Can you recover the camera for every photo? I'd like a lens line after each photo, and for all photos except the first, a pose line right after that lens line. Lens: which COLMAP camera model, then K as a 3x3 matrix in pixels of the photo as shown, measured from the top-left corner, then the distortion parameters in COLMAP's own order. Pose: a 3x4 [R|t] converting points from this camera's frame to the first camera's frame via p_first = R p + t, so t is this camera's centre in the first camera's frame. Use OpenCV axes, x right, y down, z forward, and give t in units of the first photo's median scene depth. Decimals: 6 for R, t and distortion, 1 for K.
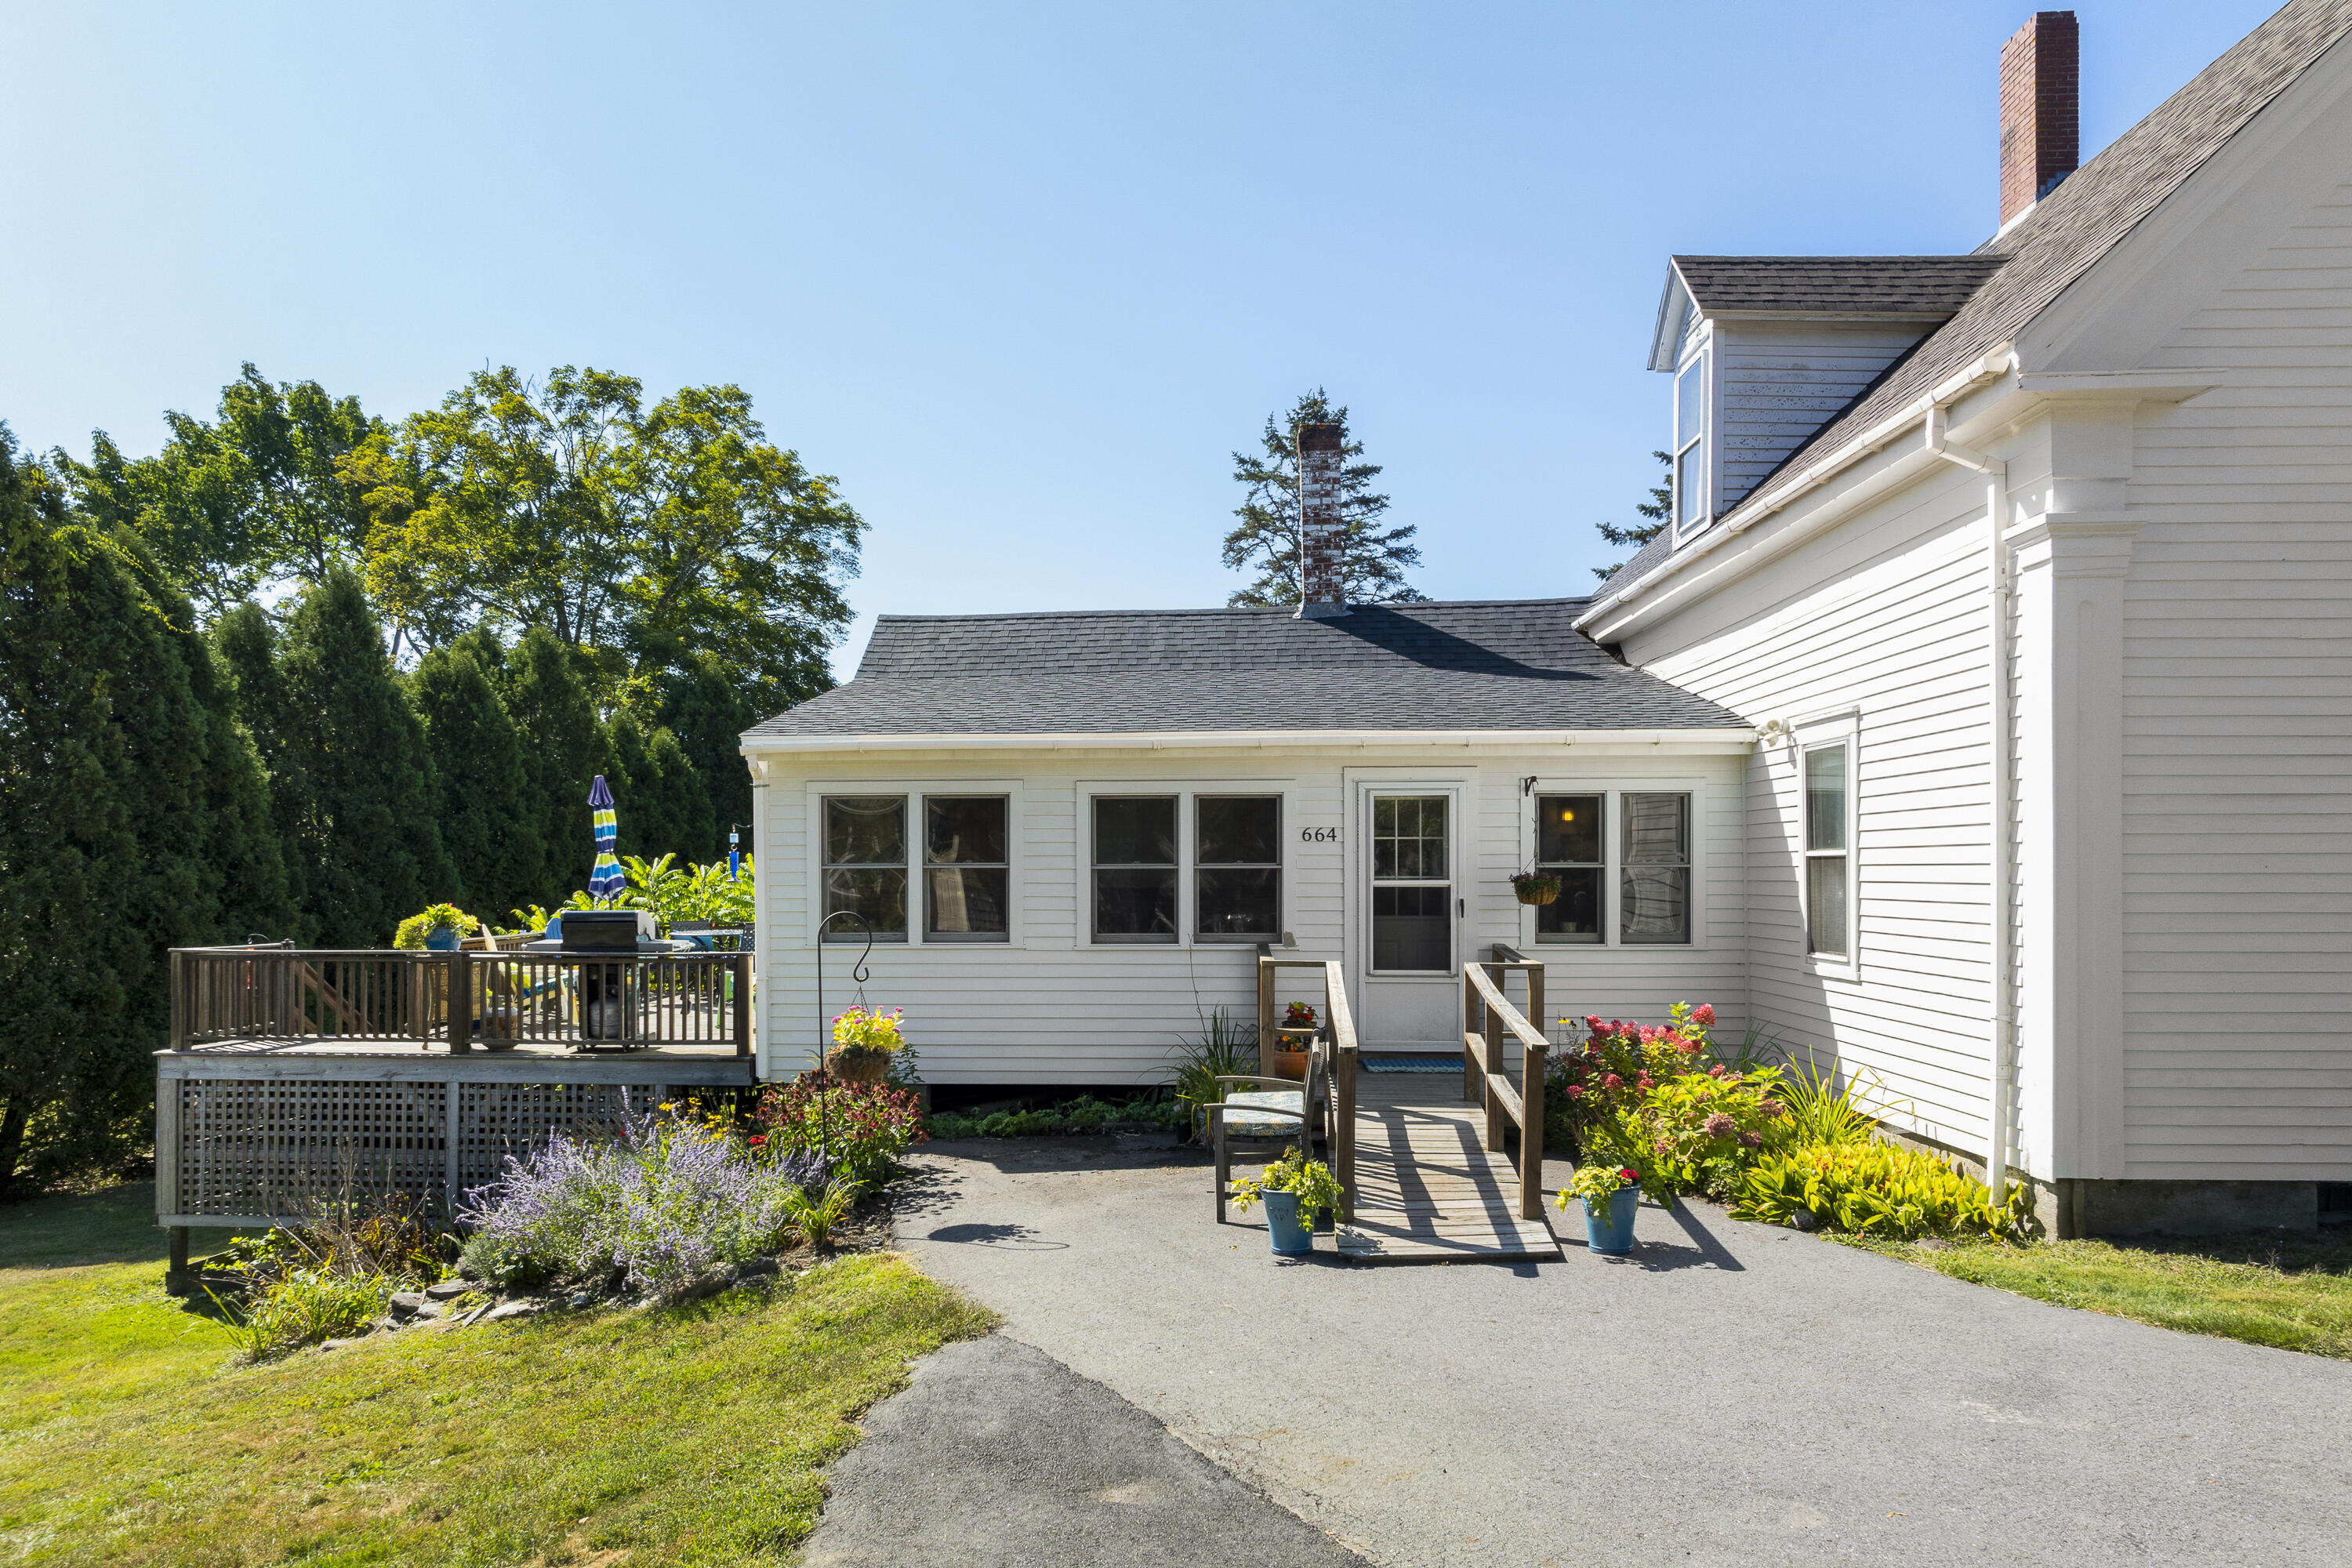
lens RADIAL K [[1635.4, 0, 1167.7], [0, 1635.4, 881.4], [0, 0, 1]] dist [-0.044542, 0.057557]
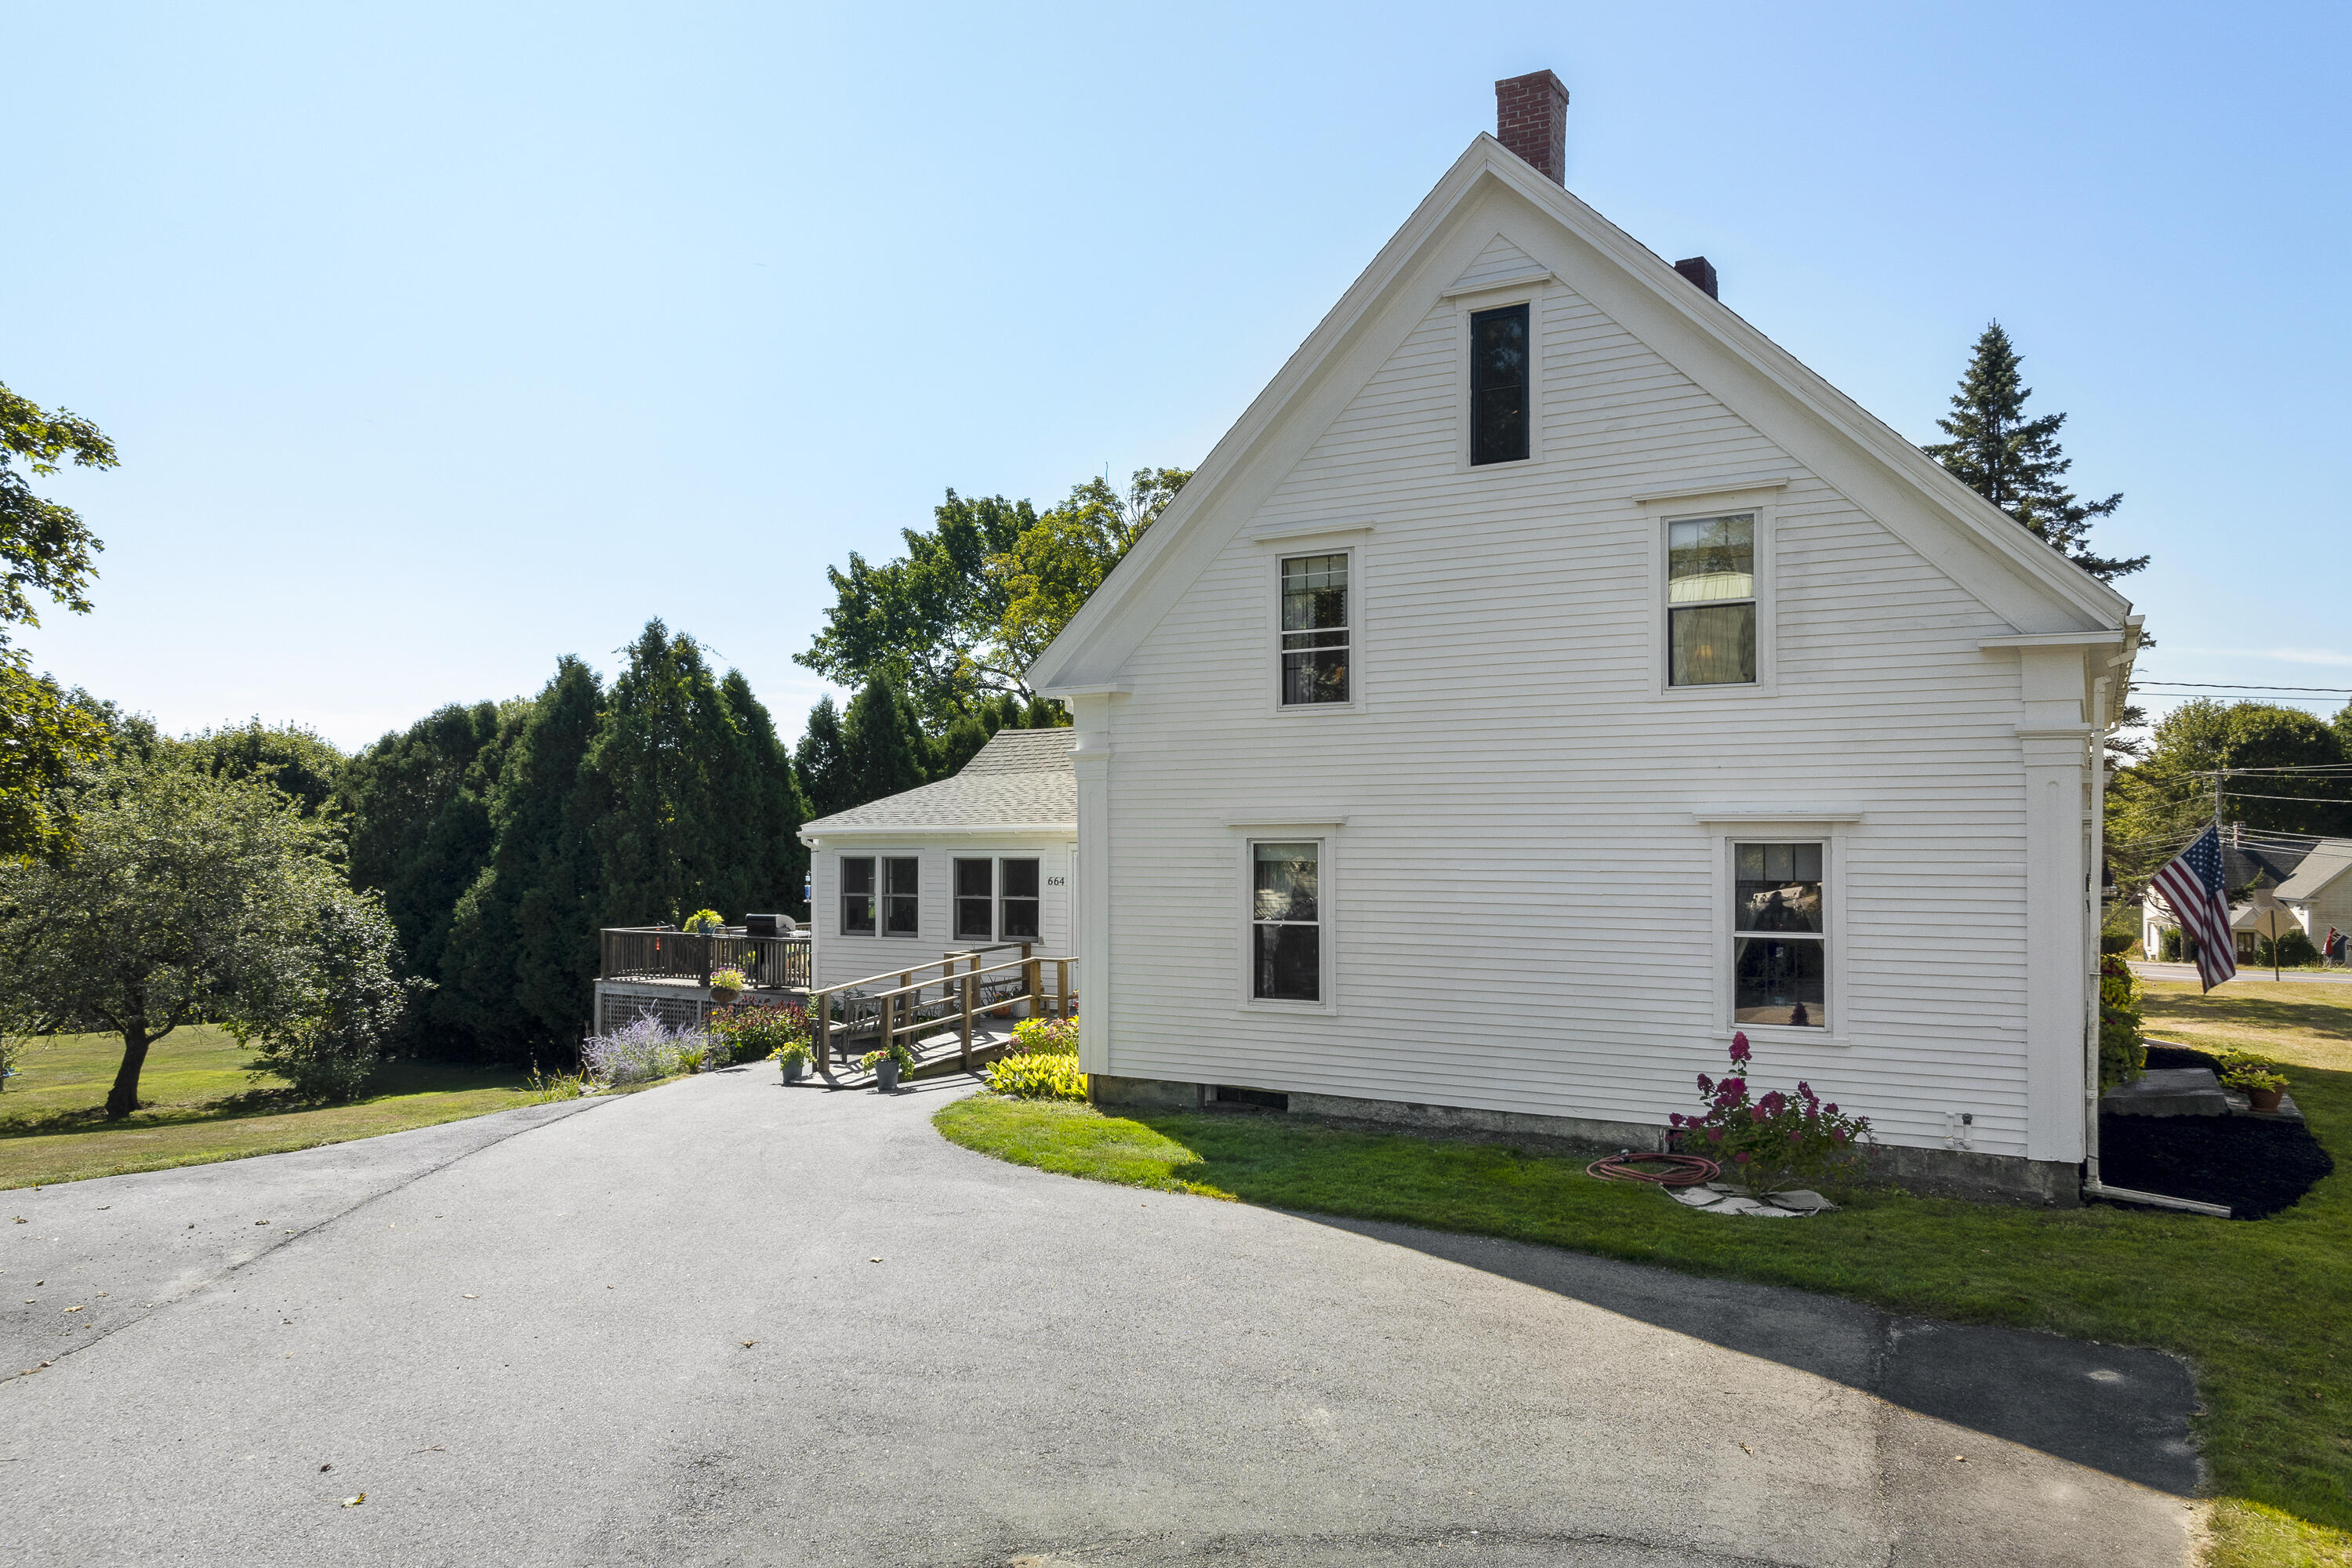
lens RADIAL K [[1631.4, 0, 1175.8], [0, 1631.4, 835.9], [0, 0, 1]] dist [-0.001849, -0.007508]
pose [[0.880341, -0.001646, -0.474338, 0.618277], [-0.002472, 0.999964, -0.008058, -0.037939], [0.474335, 0.008267, 0.880306, -0.289034]]
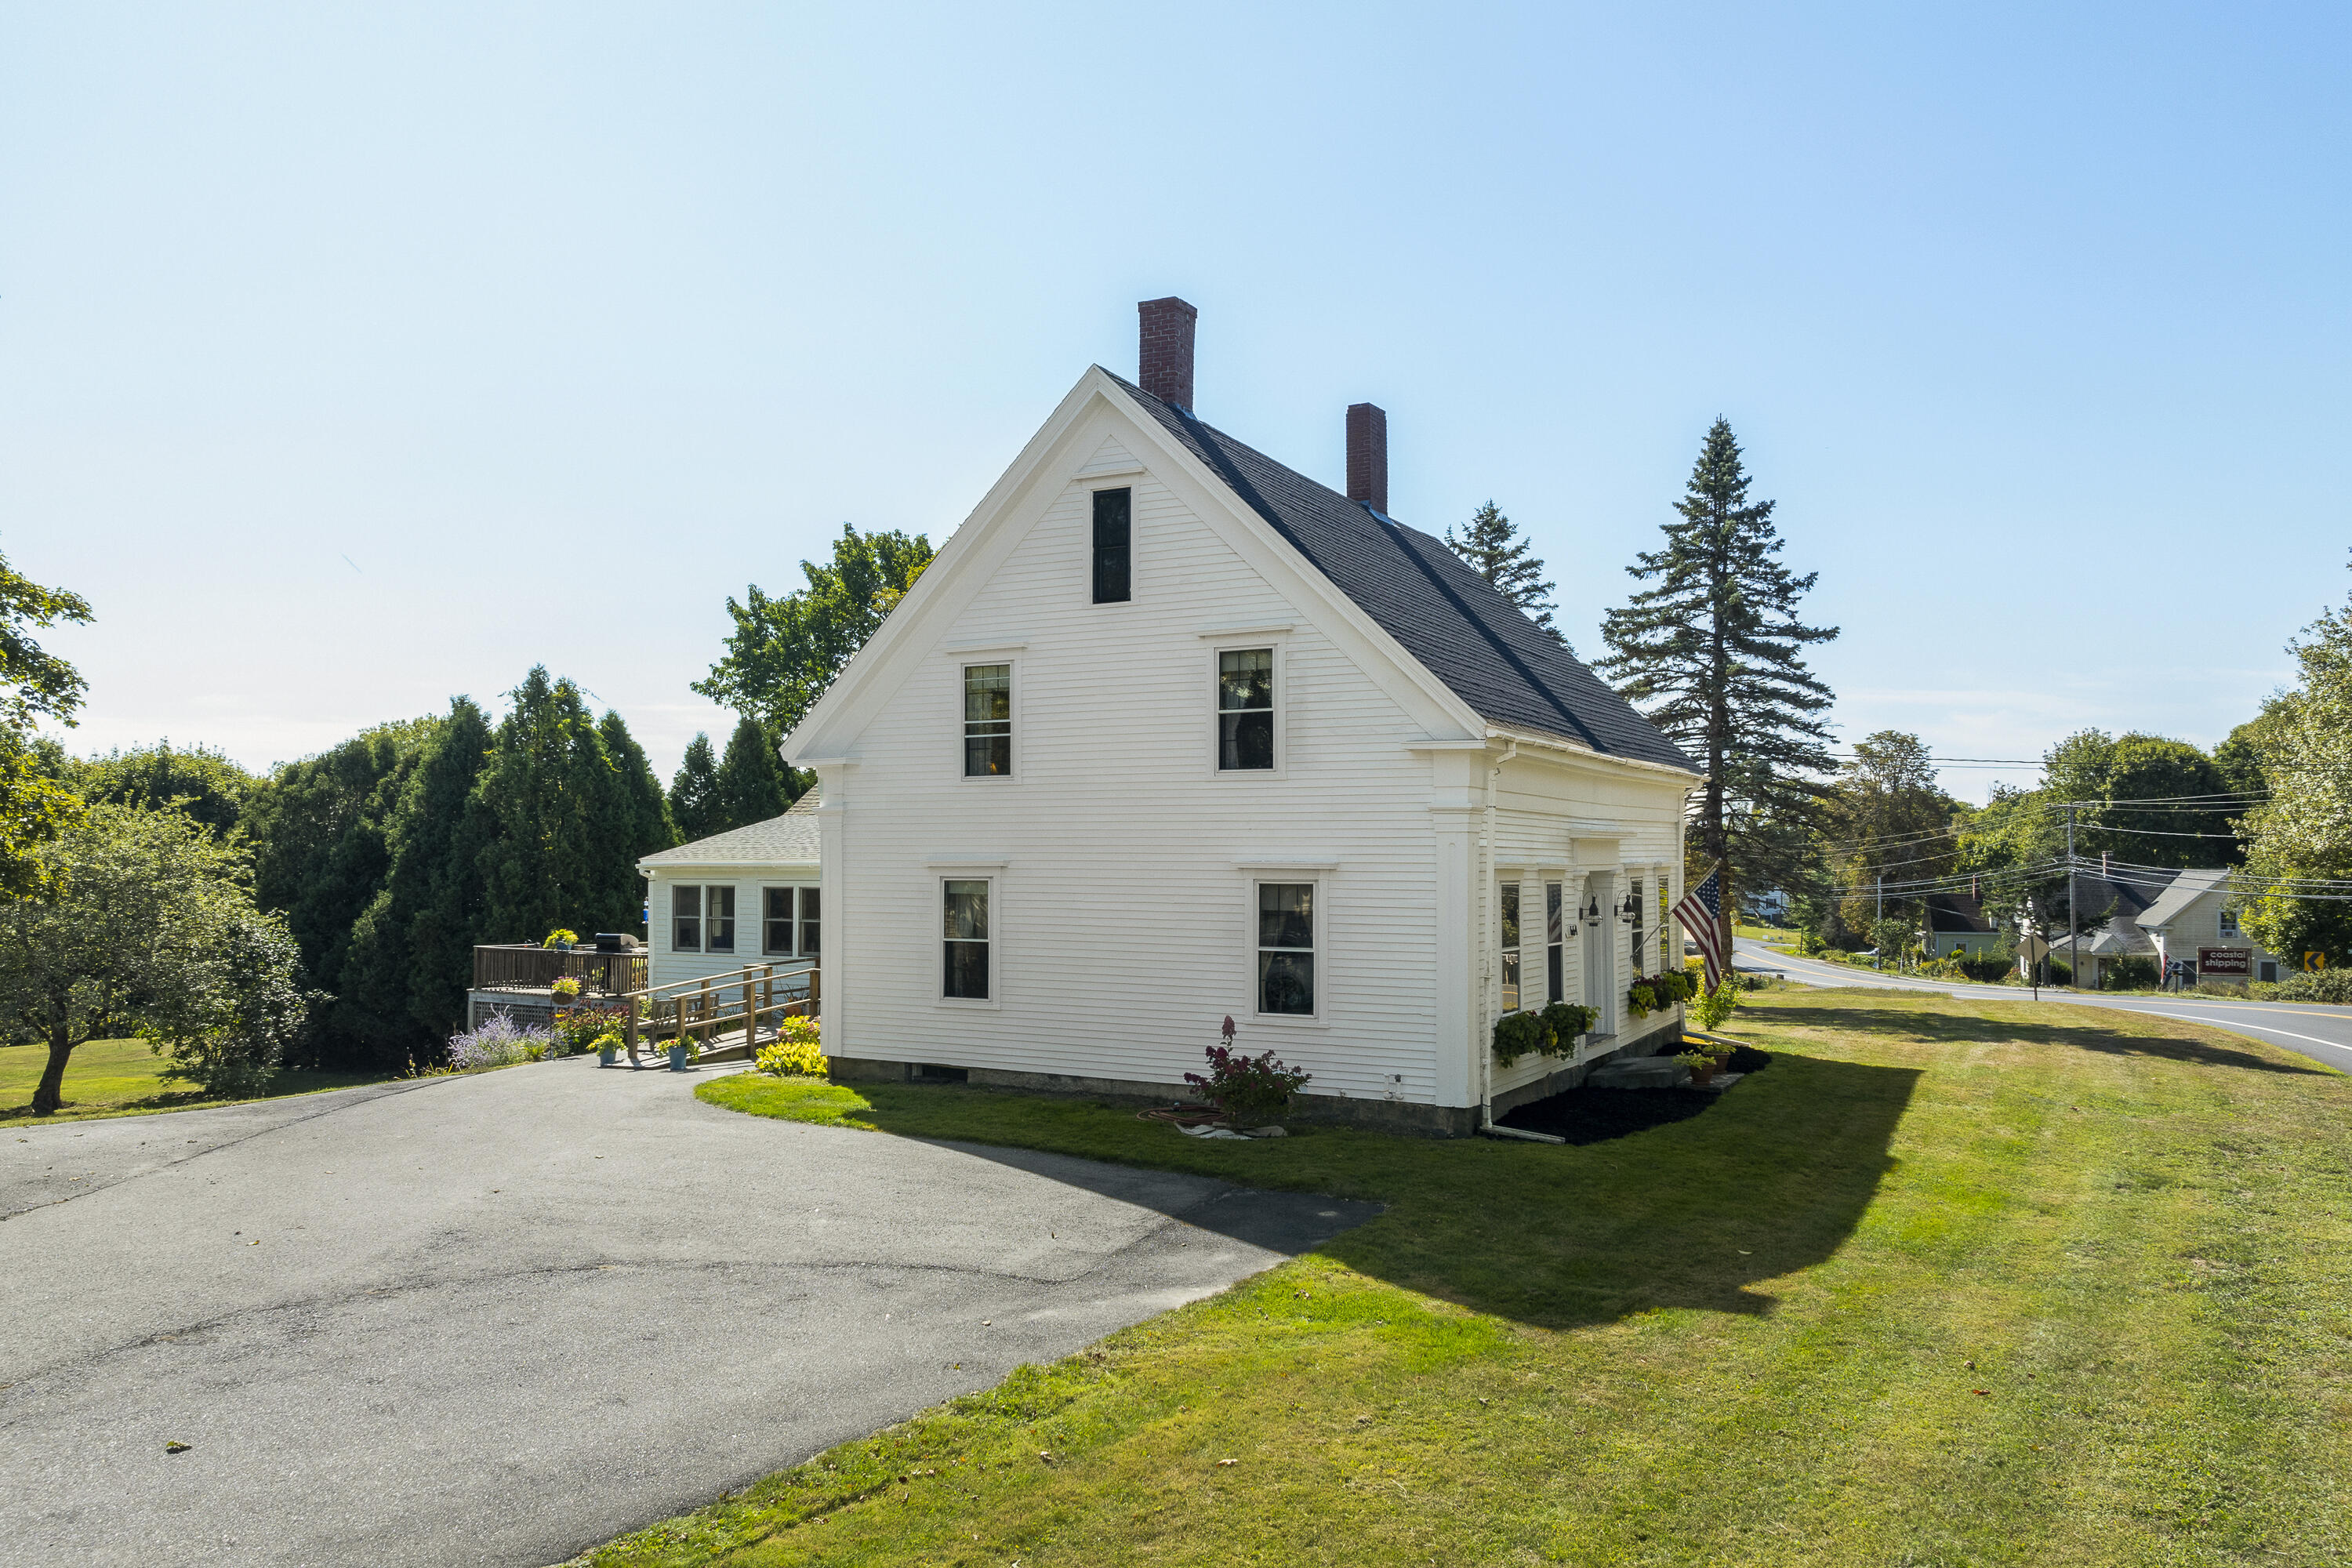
lens RADIAL K [[1702.1, 0, 1168.2], [0, 1702.1, 849.4], [0, 0, 1]] dist [-0.004144, 0.000877]
pose [[0.890758, 0.000873, -0.454478, 0.882485], [-0.007033, 0.999905, -0.011863, -0.047948], [0.454424, 0.013763, 0.890679, -0.471079]]
